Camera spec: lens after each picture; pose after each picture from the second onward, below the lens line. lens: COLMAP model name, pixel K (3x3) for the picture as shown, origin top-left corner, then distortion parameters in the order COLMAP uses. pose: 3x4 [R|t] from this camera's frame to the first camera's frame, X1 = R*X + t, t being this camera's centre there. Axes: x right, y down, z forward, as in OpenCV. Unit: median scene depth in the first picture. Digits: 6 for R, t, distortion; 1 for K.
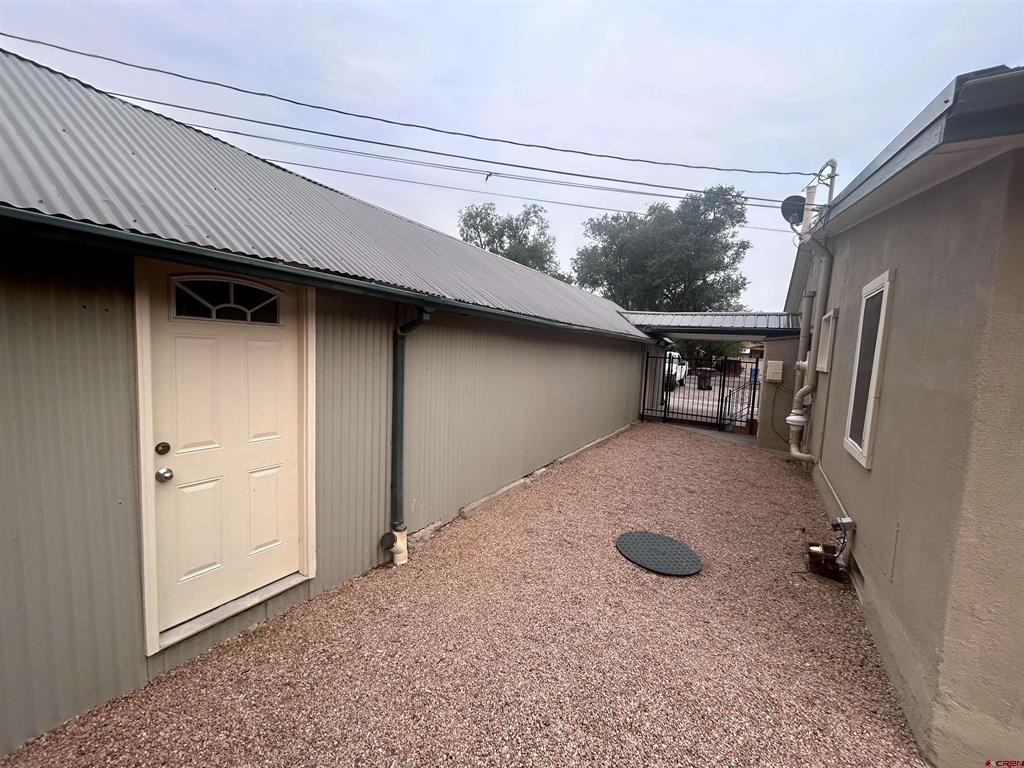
lens RADIAL K [[416.2, 0, 512.0], [0, 416.2, 384.0], [0, 0, 1]] dist [-0.002142, 0.000368]
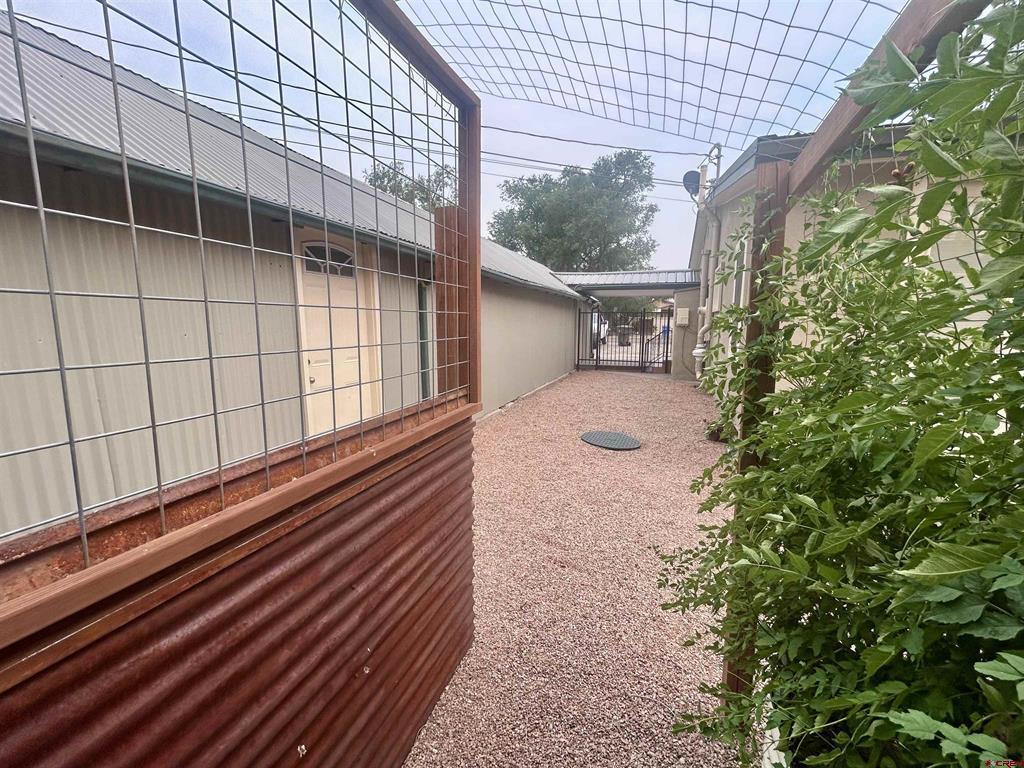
lens RADIAL K [[436.2, 0, 512.0], [0, 436.2, 384.0], [0, 0, 1]] dist [0.000282, 0.000047]
pose [[0.980301, -0.073954, 0.183140, -0.089419], [0.062411, 0.995730, 0.068013, 0.037530], [-0.187388, -0.055243, 0.980731, -0.141851]]
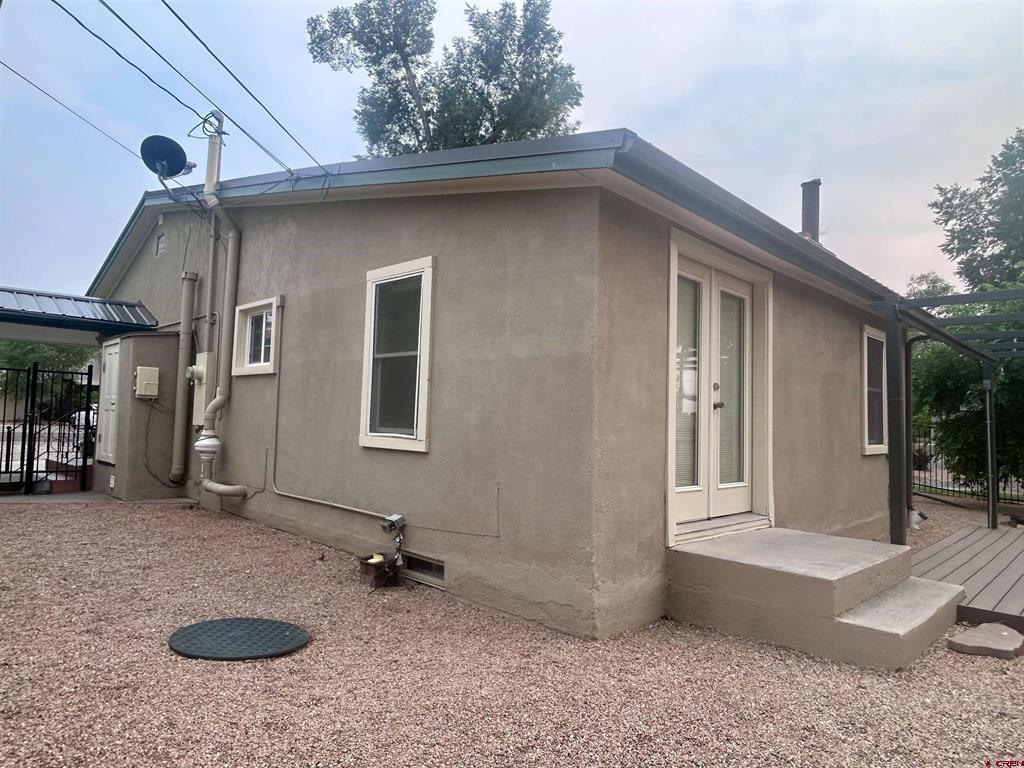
lens RADIAL K [[649.6, 0, 512.0], [0, 649.6, 384.0], [0, 0, 1]] dist [-0.007421, -0.002137]
pose [[0.241995, 0.004666, 0.970266, -0.191976], [0.072040, 0.997142, -0.022762, 0.029933], [-0.967599, 0.075406, 0.240968, 0.135309]]
